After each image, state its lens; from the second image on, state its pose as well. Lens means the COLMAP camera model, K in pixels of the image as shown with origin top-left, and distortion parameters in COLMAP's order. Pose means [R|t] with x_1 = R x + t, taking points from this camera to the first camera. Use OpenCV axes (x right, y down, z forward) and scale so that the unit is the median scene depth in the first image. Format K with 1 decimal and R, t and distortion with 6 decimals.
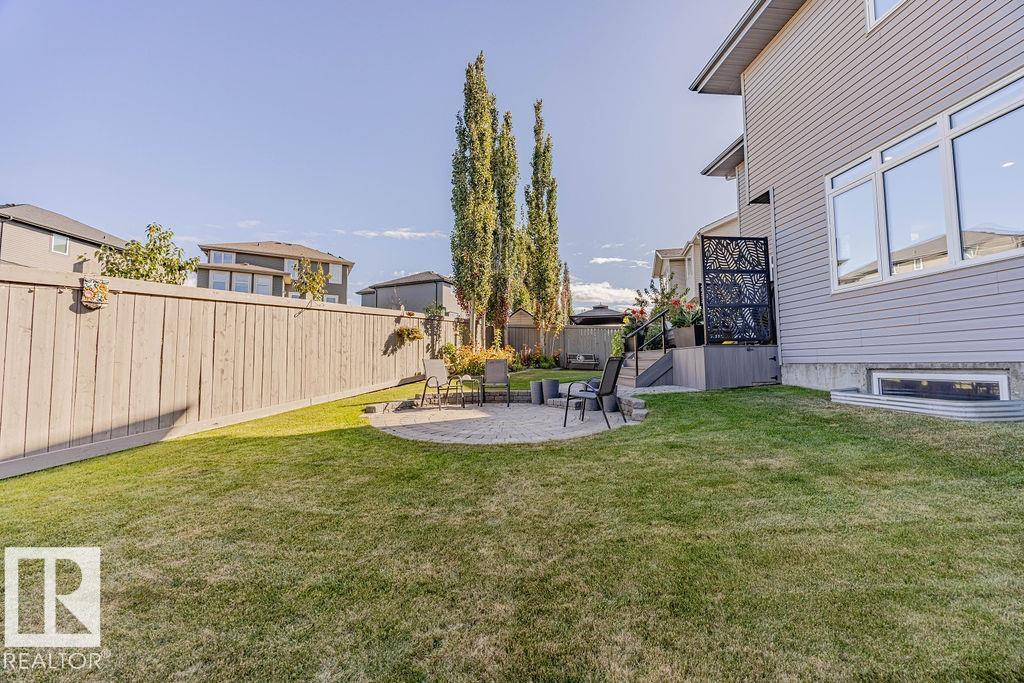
lens RADIAL K [[386.3, 0, 512.6], [0, 386.3, 339.3], [0, 0, 1]] dist [-0.001328, 0.000089]
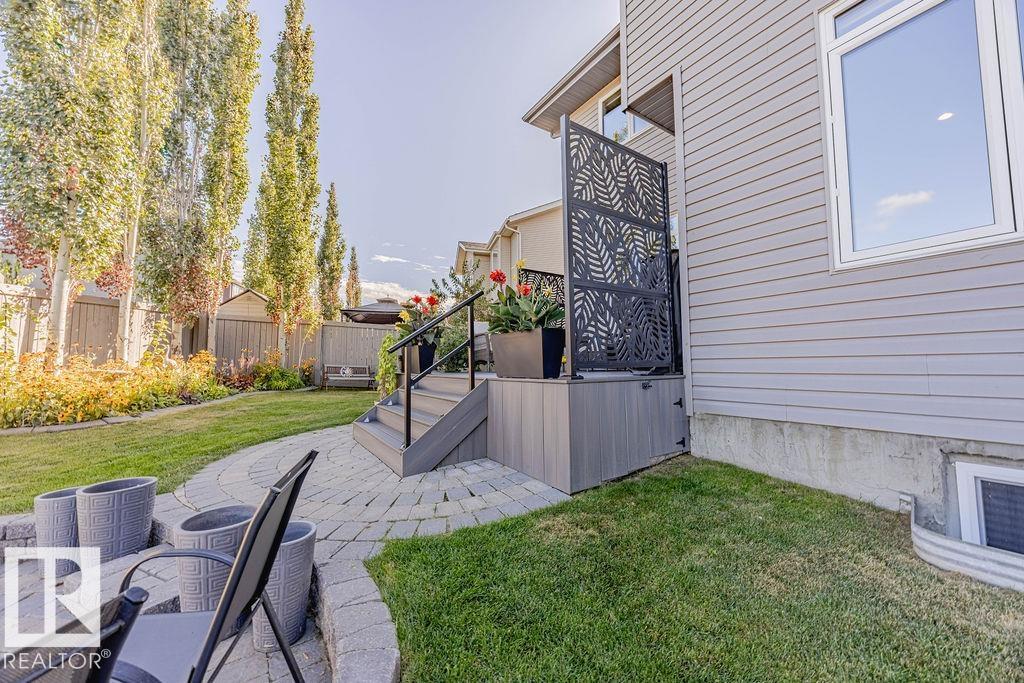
lens RADIAL K [[386.3, 0, 516.1], [0, 386.3, 338.5], [0, 0, 1]] dist [-0.001328, 0.000089]
pose [[0.871988, 0.033635, 0.488370, 0.222656], [-0.030435, 0.999432, -0.014492, -0.016481], [-0.488579, -0.002227, 0.872517, 0.599723]]
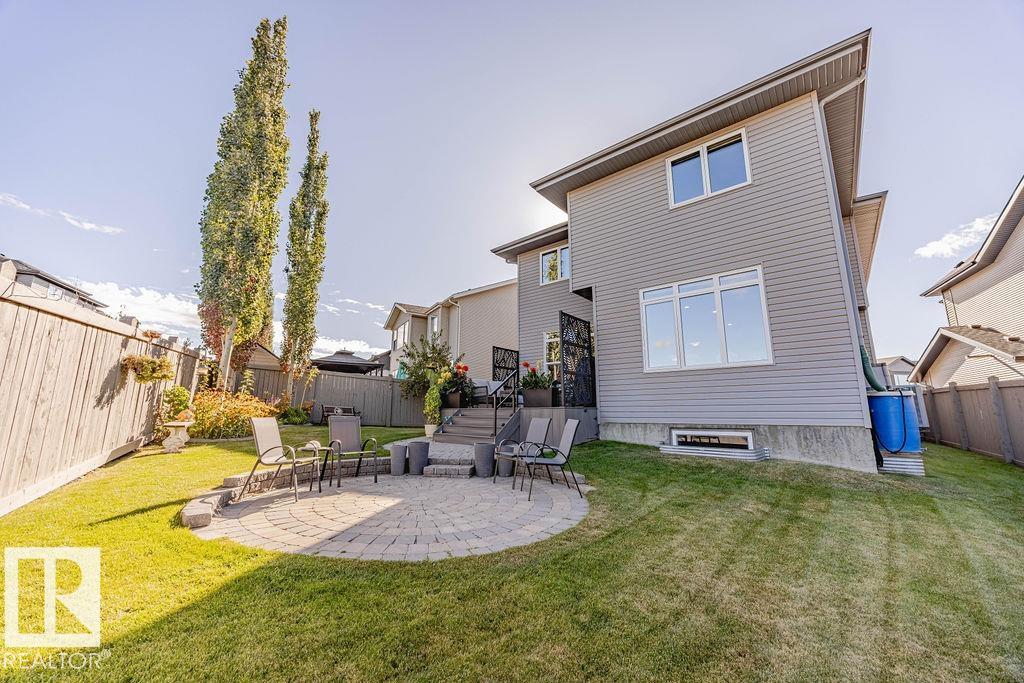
lens RADIAL K [[386.3, 0, 509.7], [0, 386.3, 341.3], [0, 0, 1]] dist [-0.001328, 0.000089]
pose [[0.699527, 0.140901, 0.700577, -0.384028], [-0.053493, 0.987943, -0.145284, -0.000502], [-0.712601, 0.064154, 0.698630, 0.275816]]
